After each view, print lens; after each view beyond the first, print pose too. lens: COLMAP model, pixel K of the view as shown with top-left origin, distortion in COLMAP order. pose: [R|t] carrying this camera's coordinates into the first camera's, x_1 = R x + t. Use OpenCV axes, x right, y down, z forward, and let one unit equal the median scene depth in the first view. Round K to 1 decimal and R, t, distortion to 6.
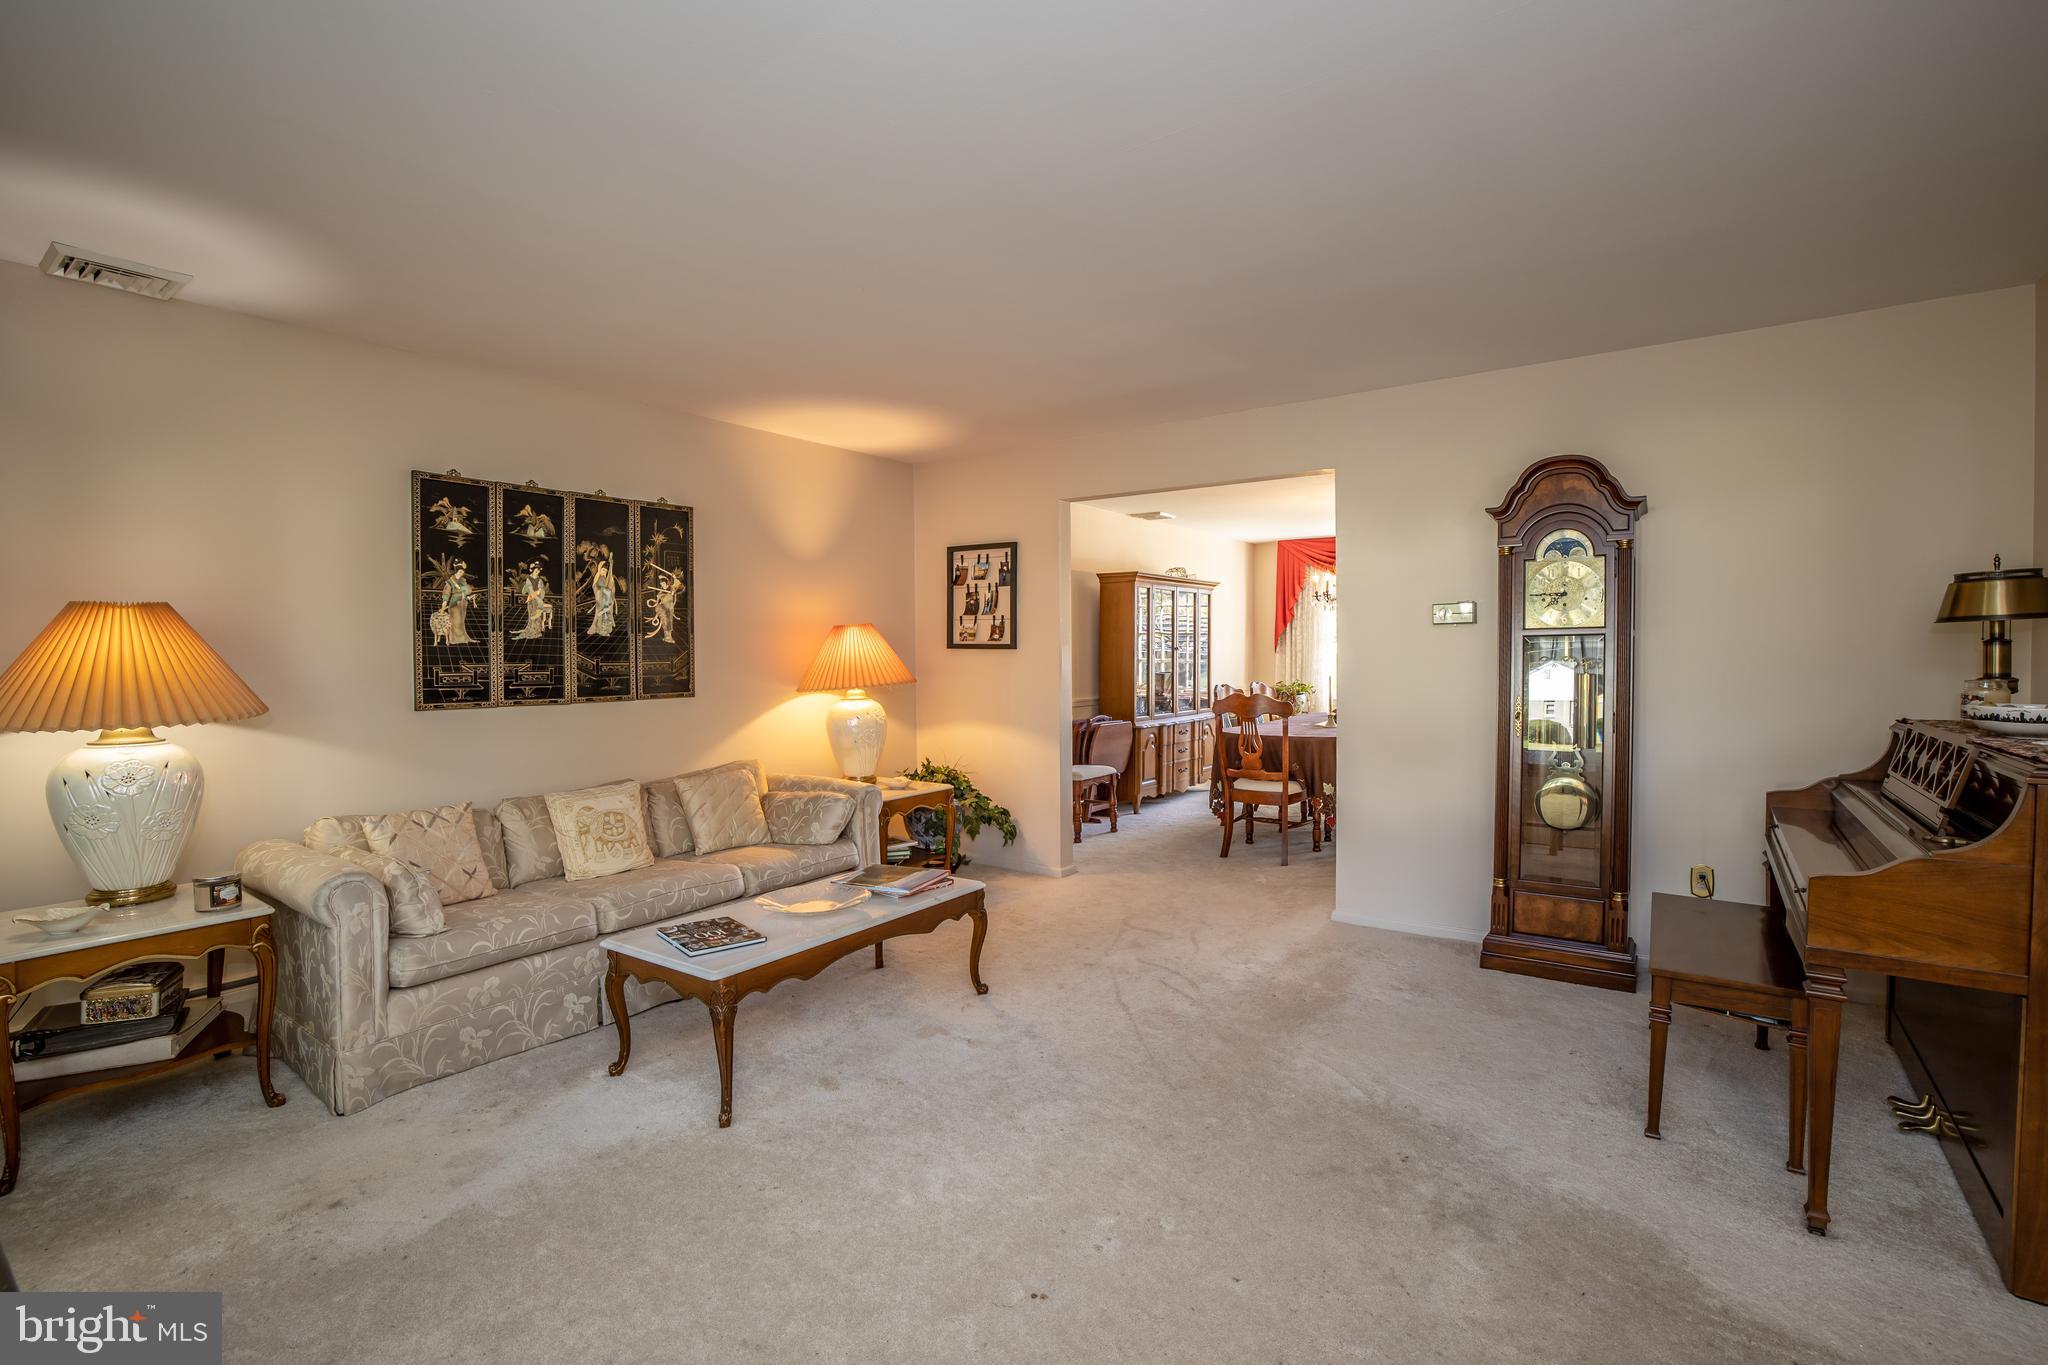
lens RADIAL K [[918.9, 0, 1028.7], [0, 918.9, 684.7], [0, 0, 1]] dist [-0.059548, 0.023238]
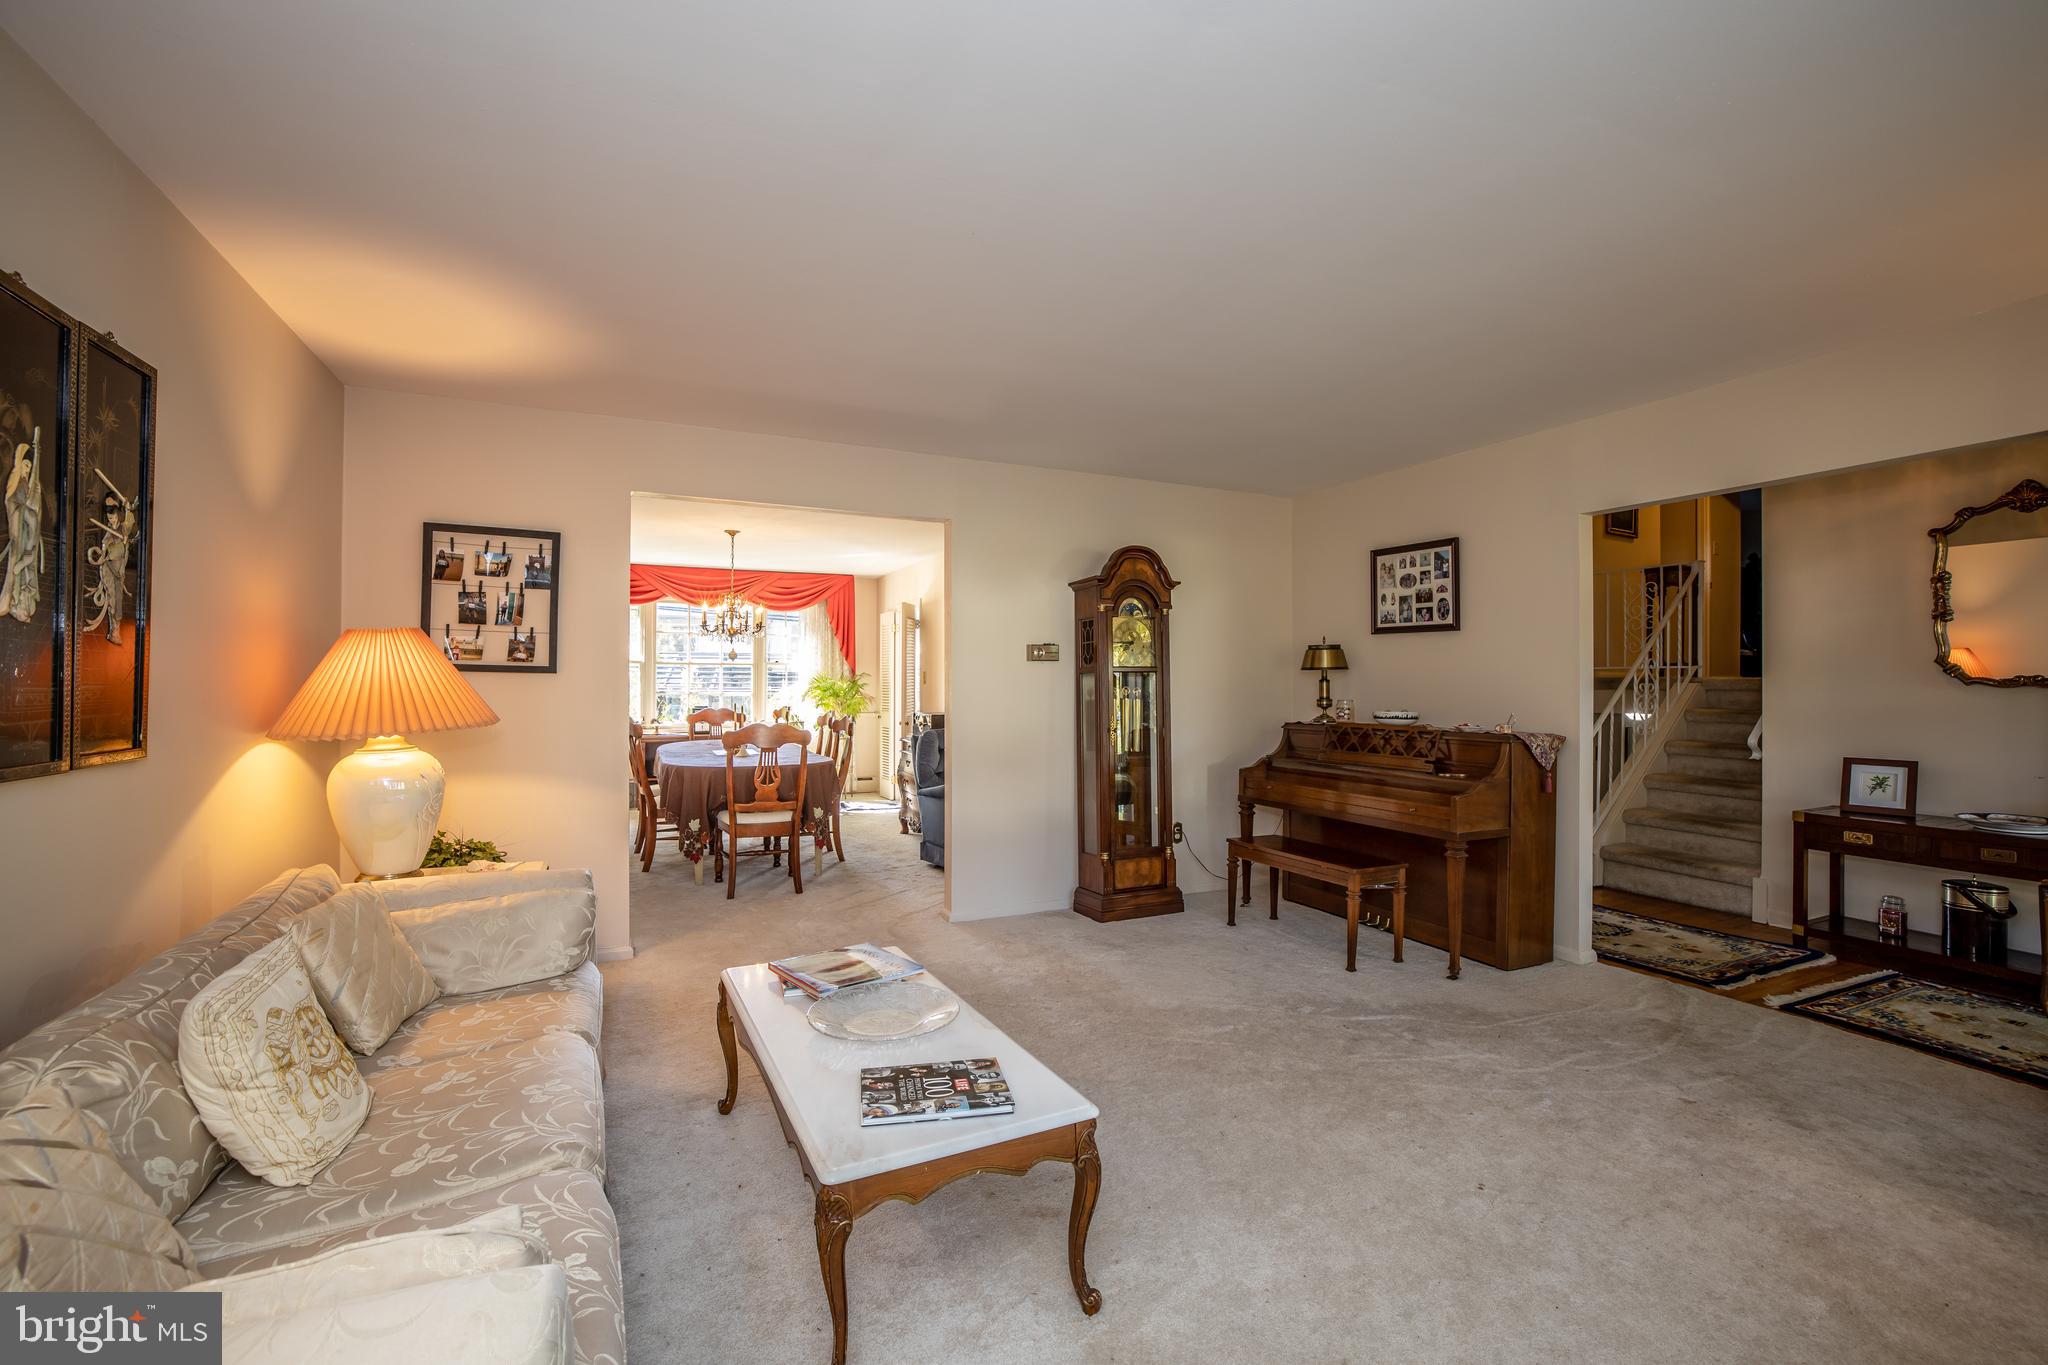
lens RADIAL K [[873.2, 0, 1031.0], [0, 873.2, 680.7], [0, 0, 1]] dist [-0.054597, 0.019196]
pose [[0.483867, 0.014042, 0.875029, -0.594636], [0.021830, 0.999366, -0.028109, -0.005572], [-0.874869, 0.032702, 0.483254, 0.417267]]
